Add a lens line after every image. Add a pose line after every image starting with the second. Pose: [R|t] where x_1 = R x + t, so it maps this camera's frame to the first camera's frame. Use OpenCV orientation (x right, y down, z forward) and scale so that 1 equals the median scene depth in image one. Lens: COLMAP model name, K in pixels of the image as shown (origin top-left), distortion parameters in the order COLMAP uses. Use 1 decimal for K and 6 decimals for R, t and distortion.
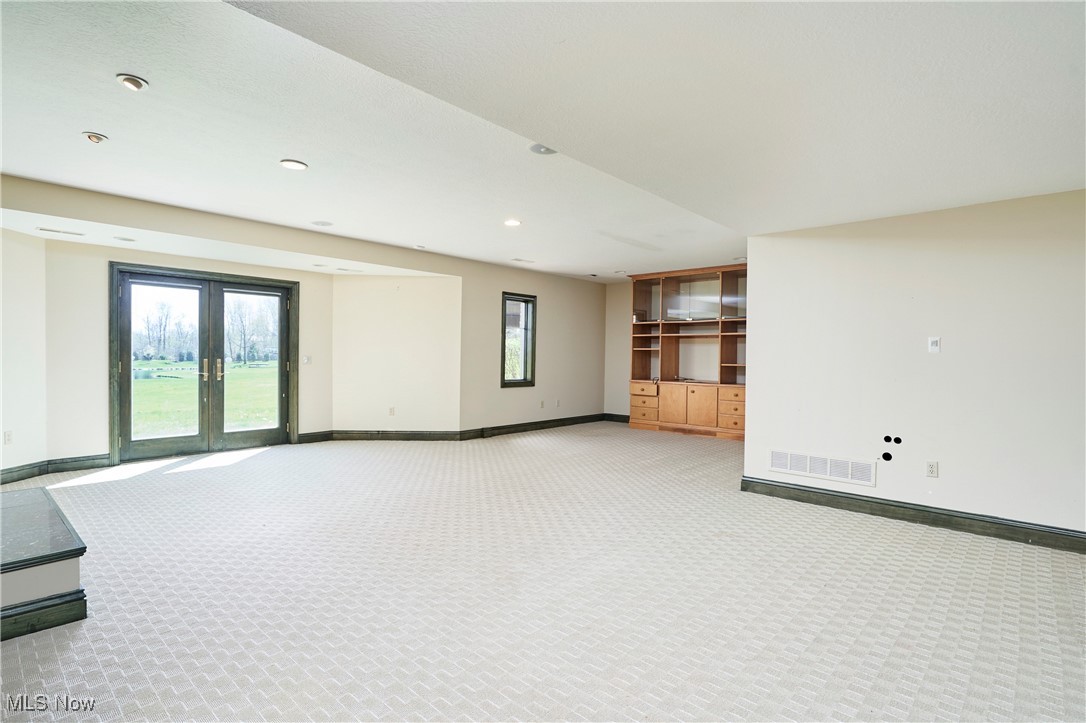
lens RADIAL K [[540.1, 0, 543.0], [0, 540.1, 361.5], [0, 0, 1]] dist [0.000678, 0.000044]
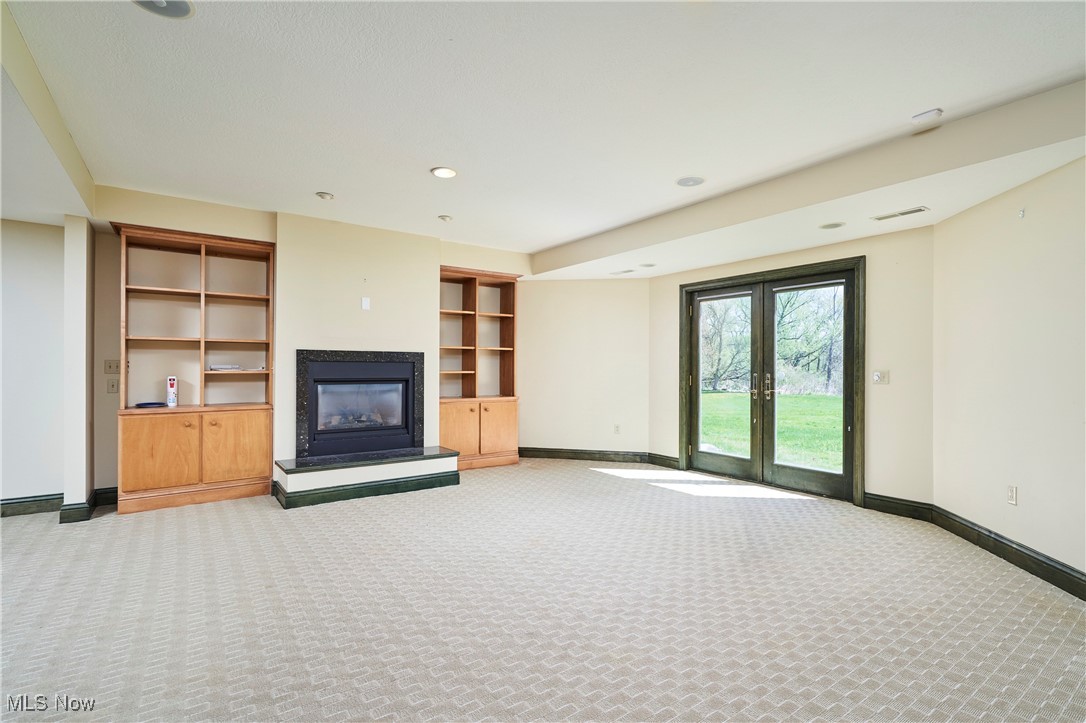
lens RADIAL K [[516.8, 0, 543.0], [0, 516.8, 361.5], [0, 0, 1]] dist [0.001410, 0.000131]
pose [[-0.206378, -0.024454, -0.978167, 0.255779], [-0.018147, 0.999611, -0.021161, -0.000151], [0.978304, 0.013383, -0.206742, 0.823556]]
